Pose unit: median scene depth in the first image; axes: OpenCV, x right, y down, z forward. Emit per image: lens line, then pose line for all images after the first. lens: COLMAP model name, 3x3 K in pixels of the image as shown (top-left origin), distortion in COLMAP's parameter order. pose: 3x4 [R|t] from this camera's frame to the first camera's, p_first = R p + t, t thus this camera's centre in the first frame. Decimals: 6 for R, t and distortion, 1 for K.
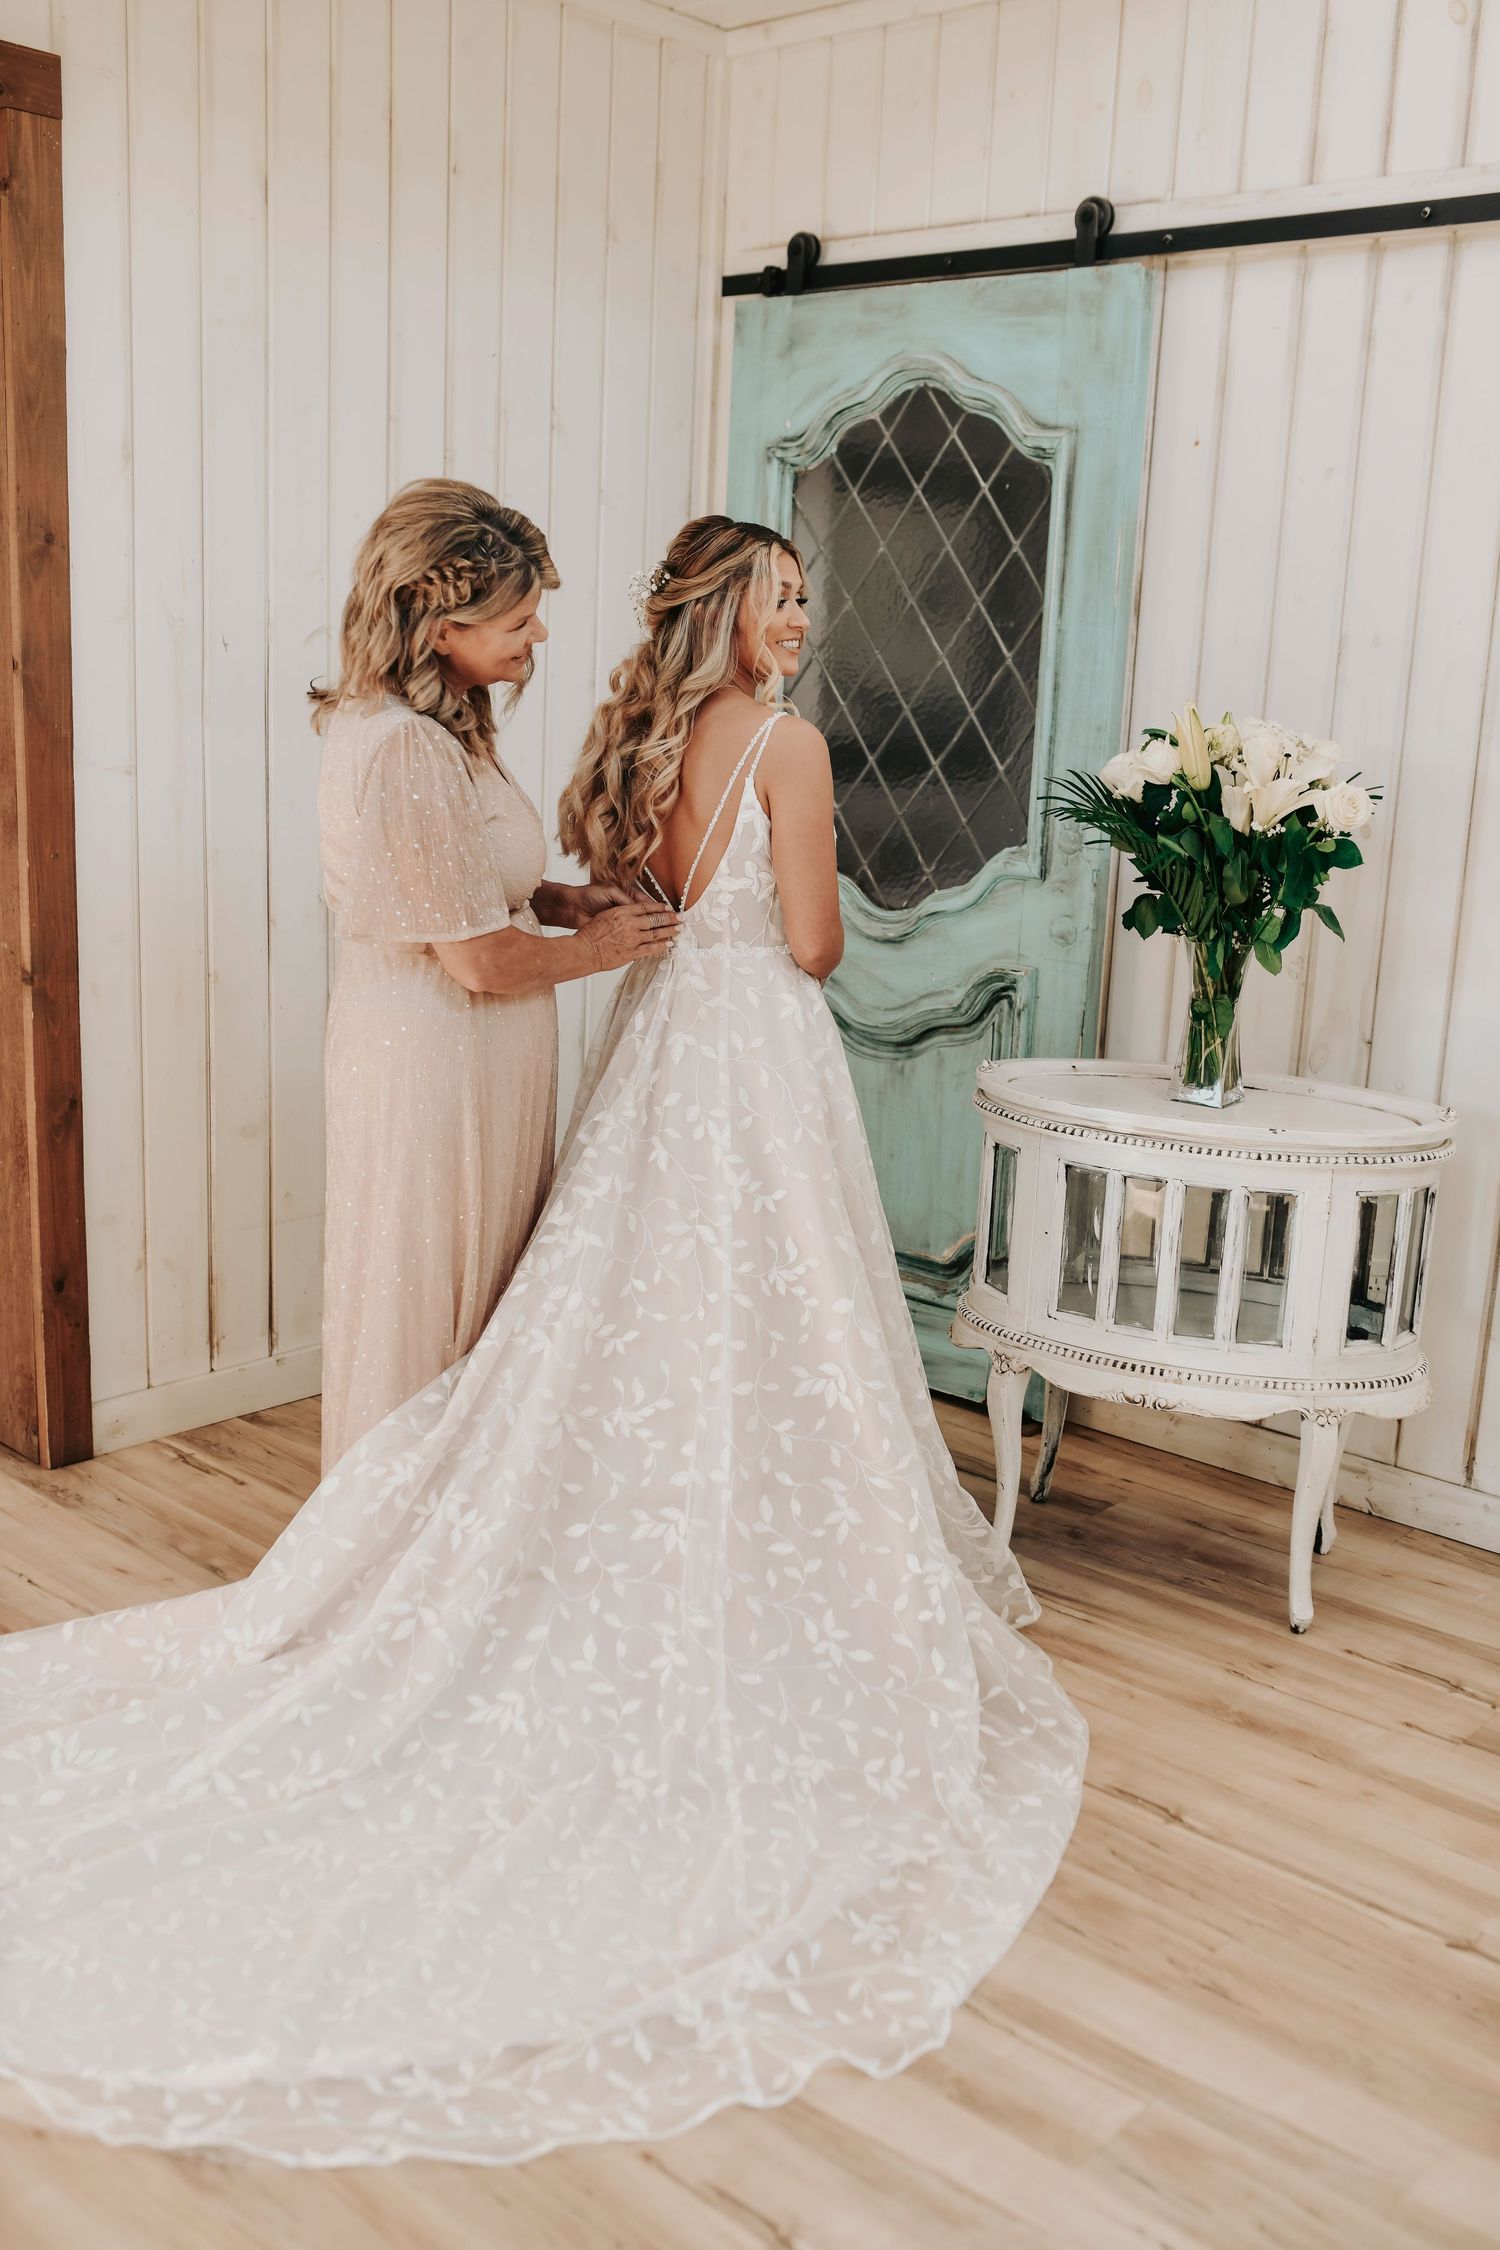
lens RADIAL K [[2162.8, 0, 767.6], [0, 2162.8, 1120.0], [0, 0, 1]] dist [-0.006027, 0.000000]
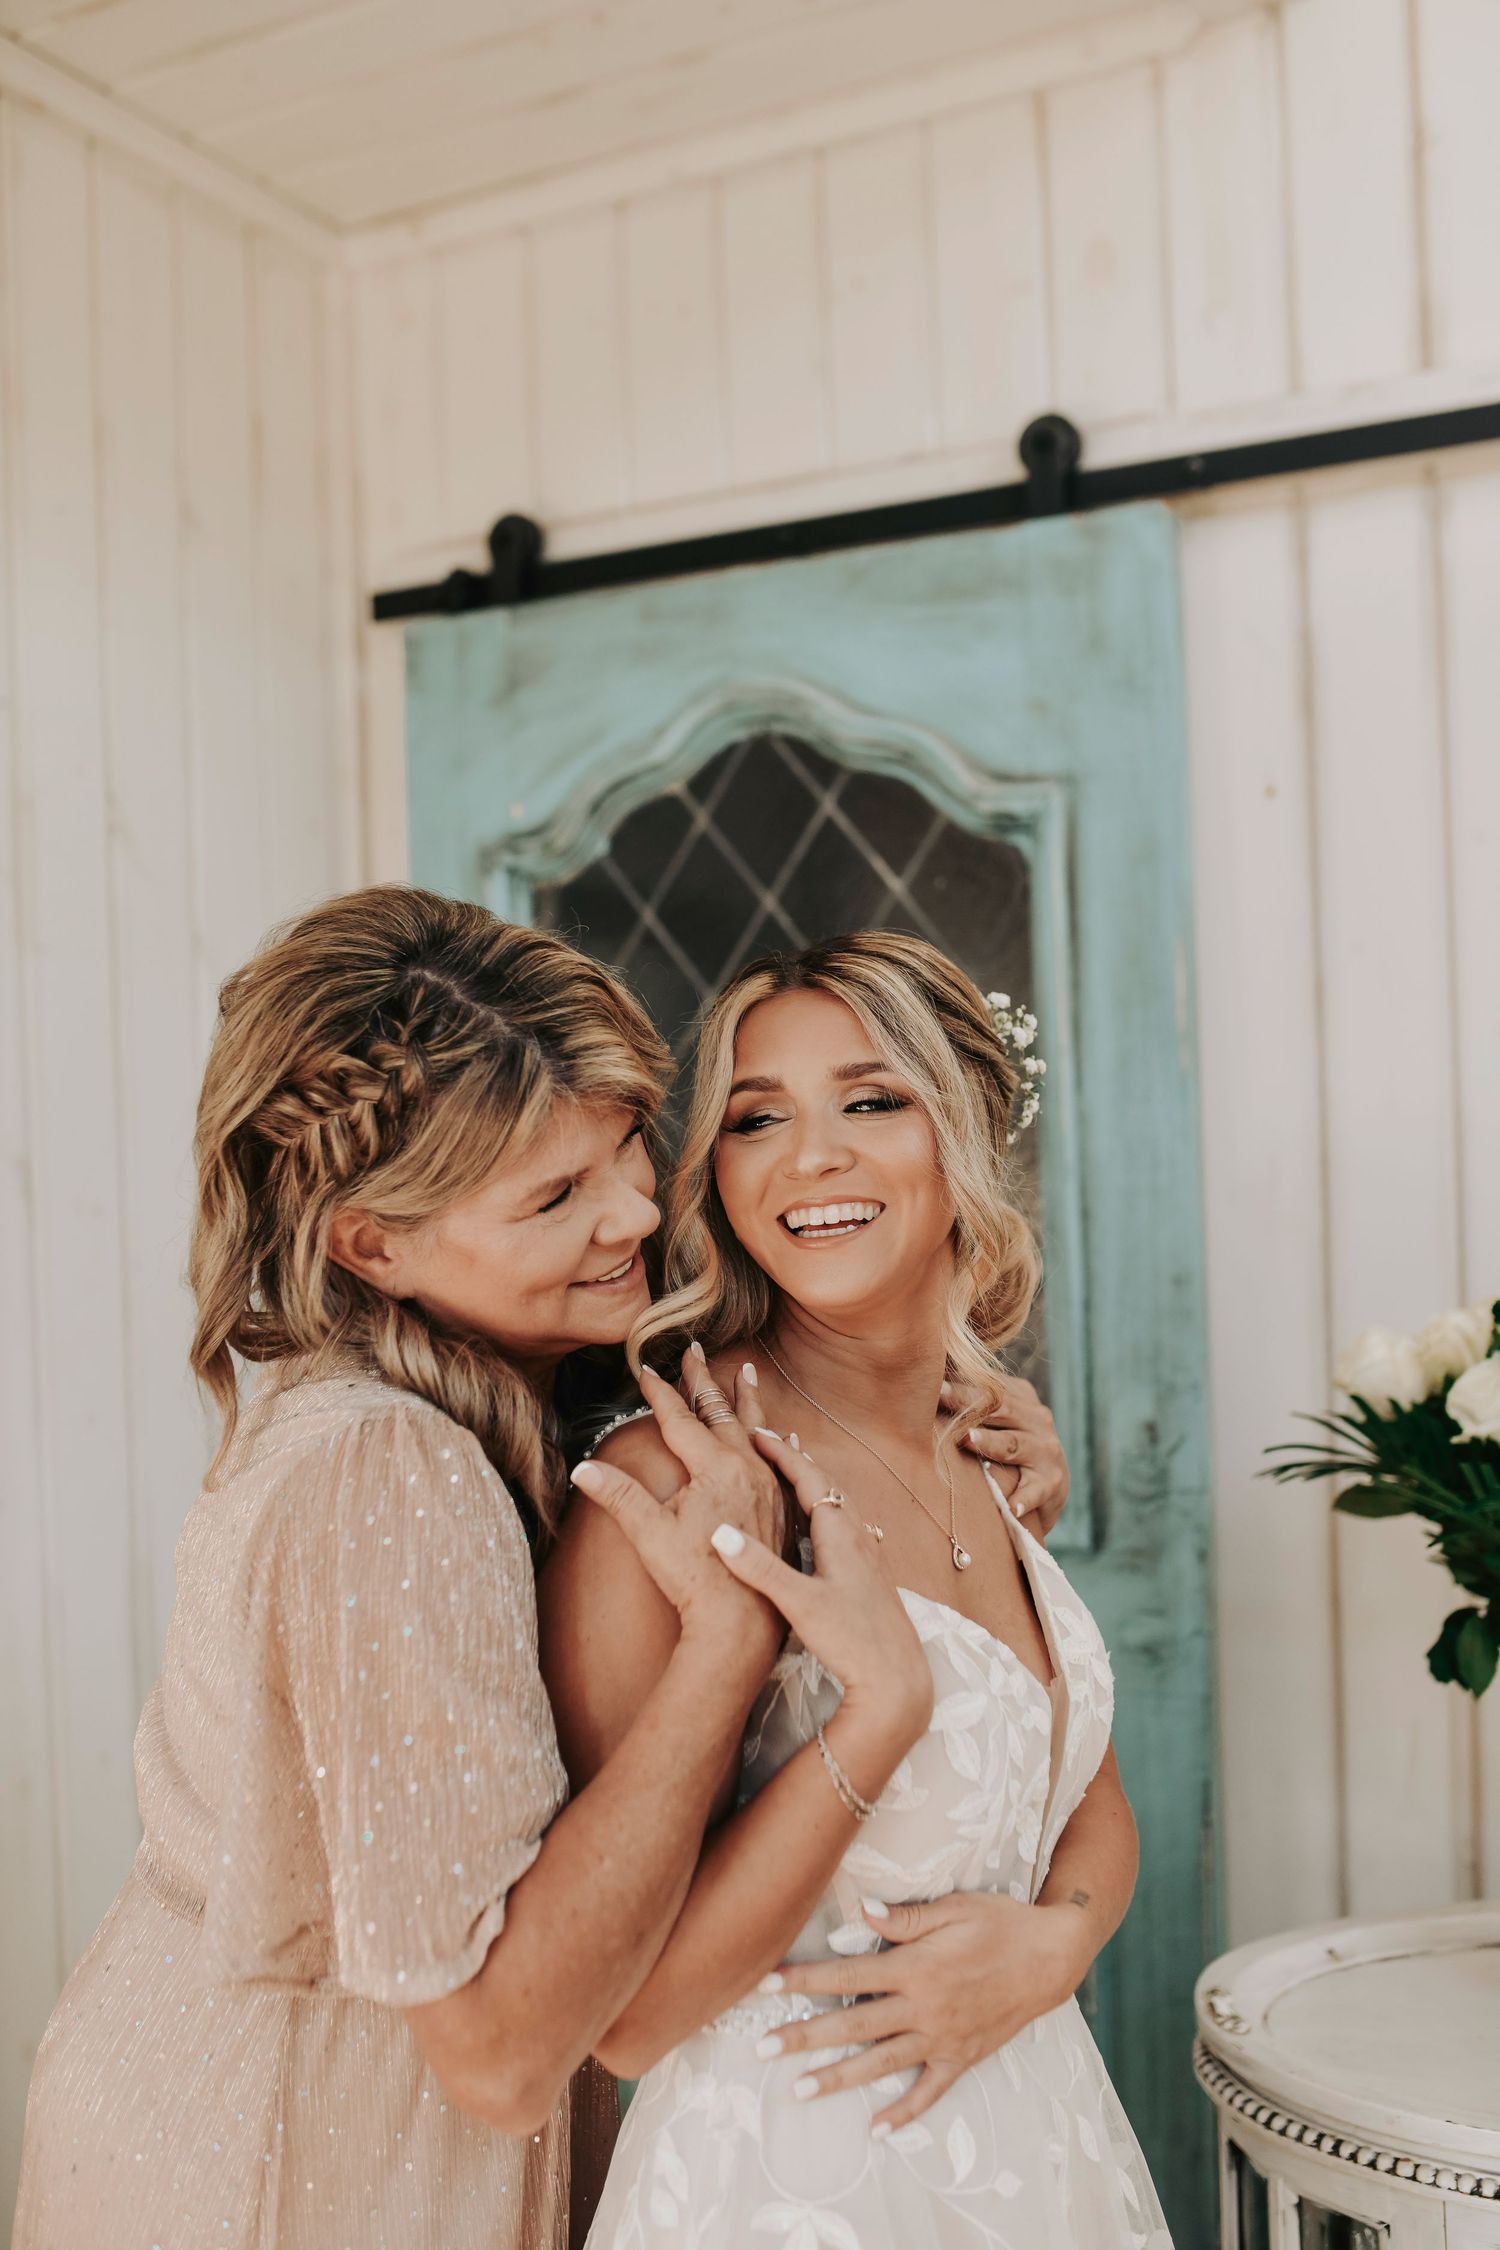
lens RADIAL K [[2242.0, 0, 766.0], [0, 2242.0, 1130.9], [0, 0, 1]] dist [-0.011385, 0.000000]
pose [[0.964091, -0.074582, 0.254885, -0.096219], [0.127061, 0.972318, -0.196094, -0.116182], [-0.233204, 0.221438, 0.946880, 0.456592]]
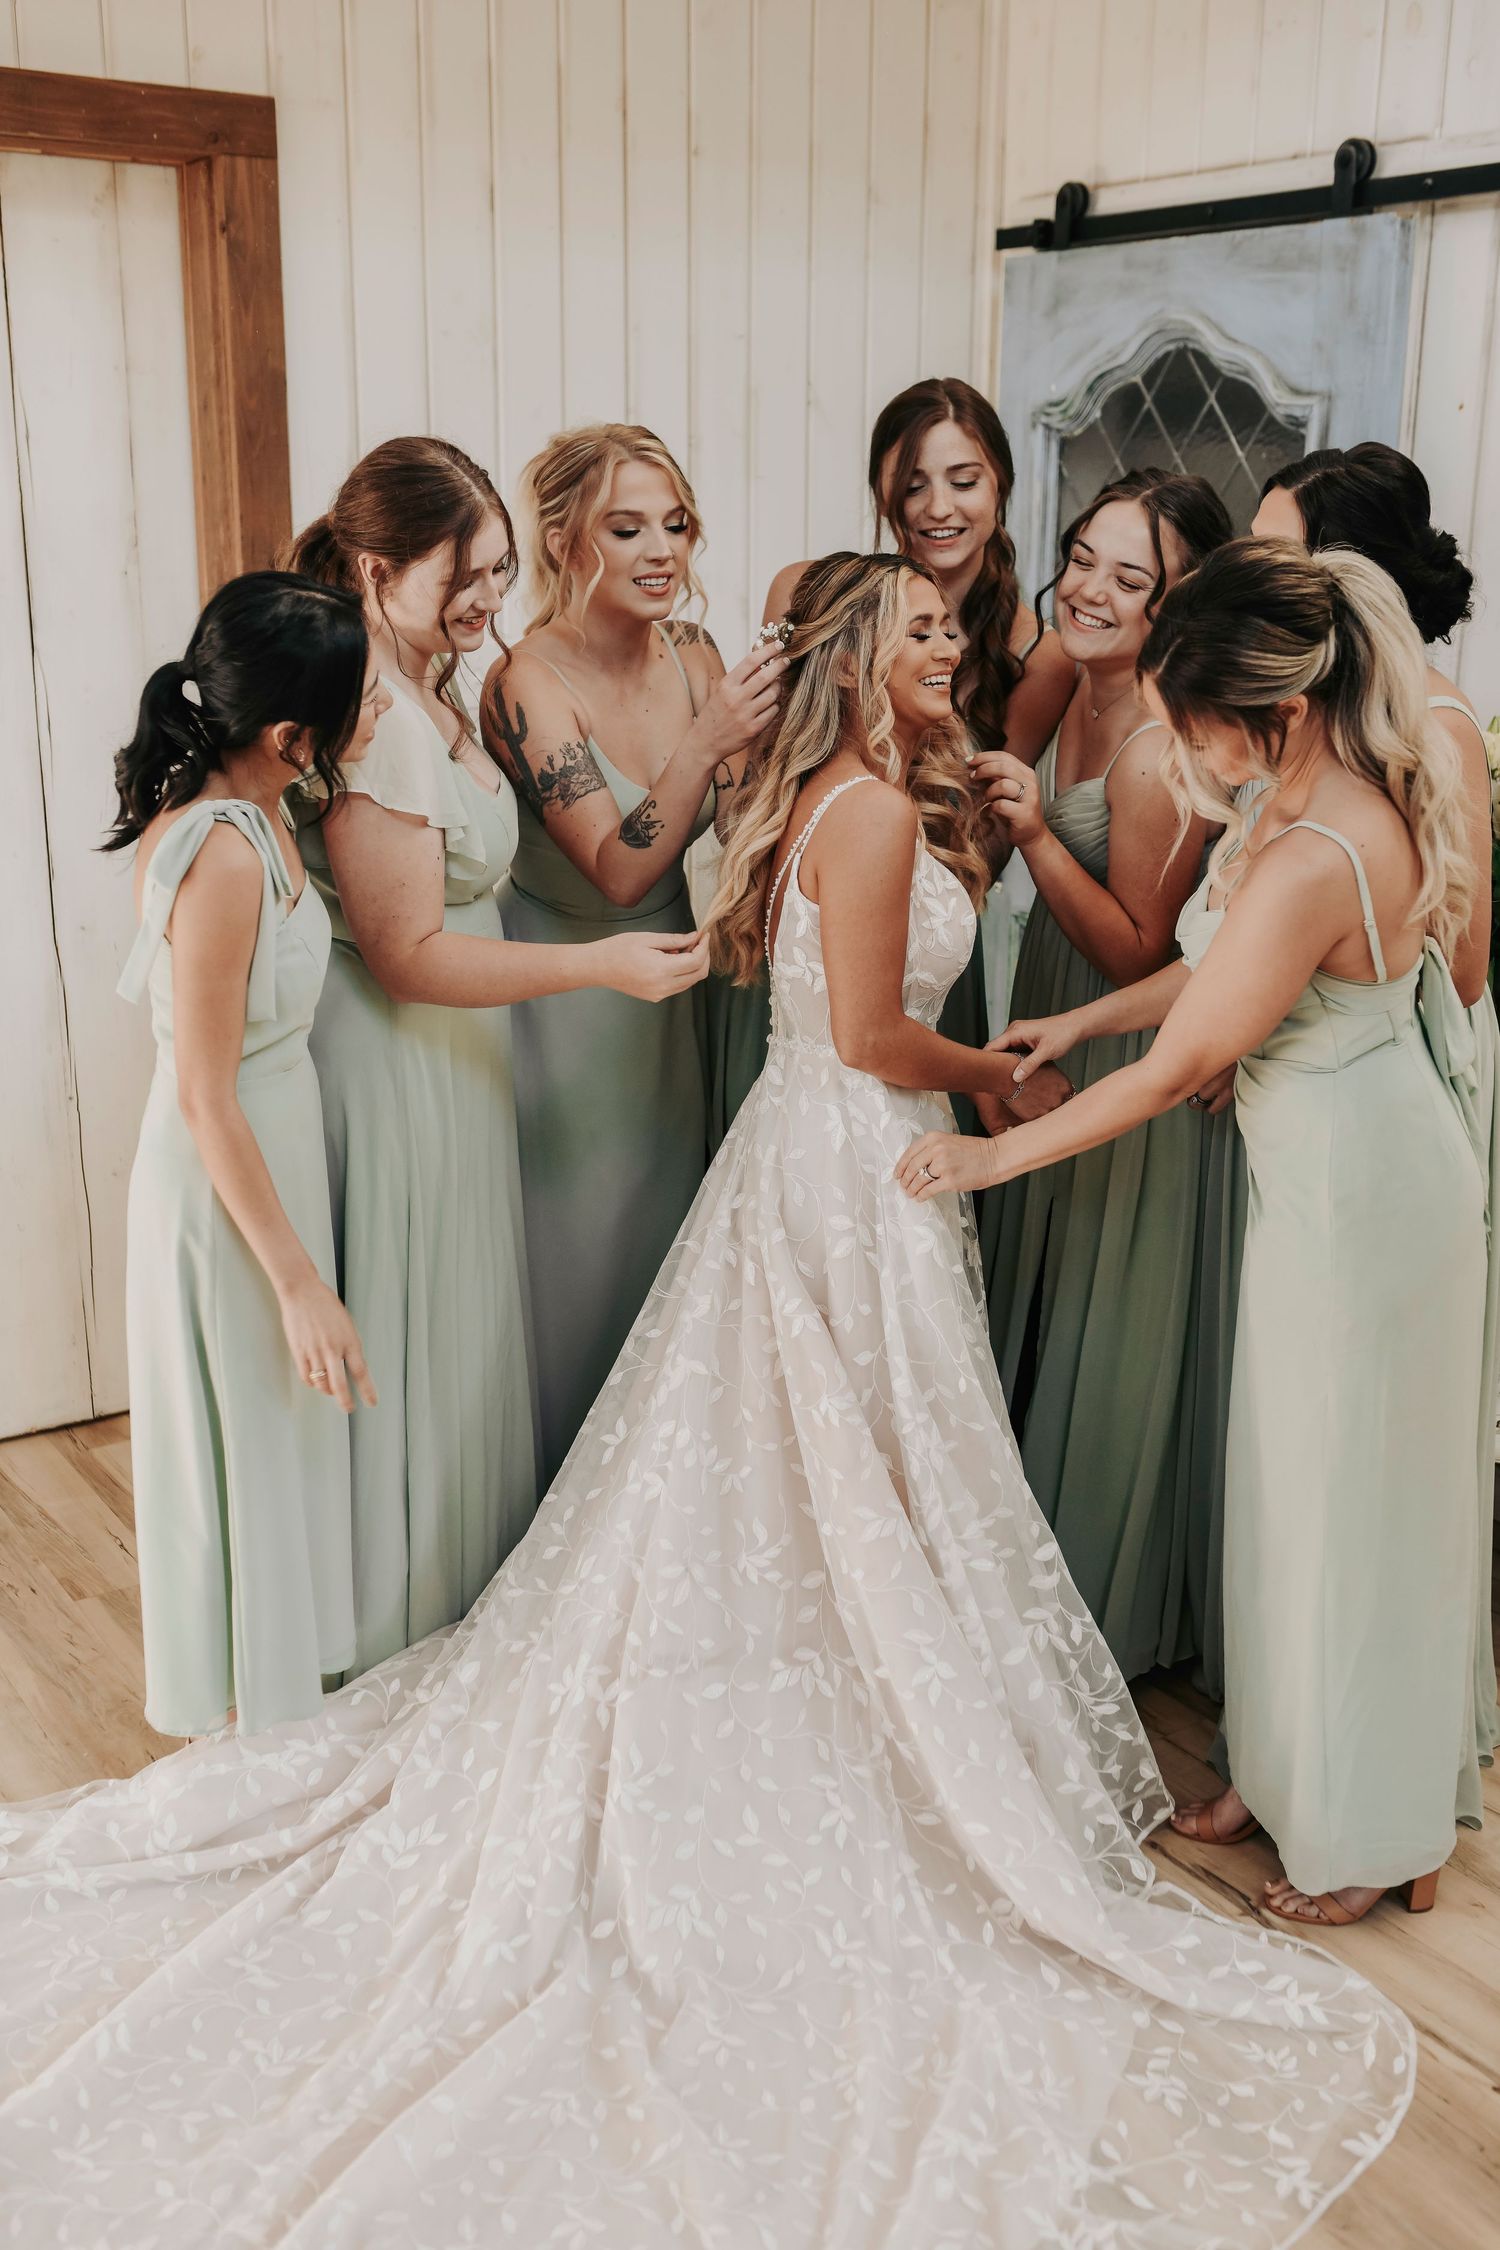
lens RADIAL K [[2242.0, 0, 743.9], [0, 2242.0, 1124.2], [0, 0, 1]] dist [-0.011385, 0.000000]
pose [[0.967508, 0.035413, -0.250348, 0.148241], [-0.020764, 0.997927, 0.060918, -0.060509], [0.251986, -0.053740, 0.966237, -0.004252]]
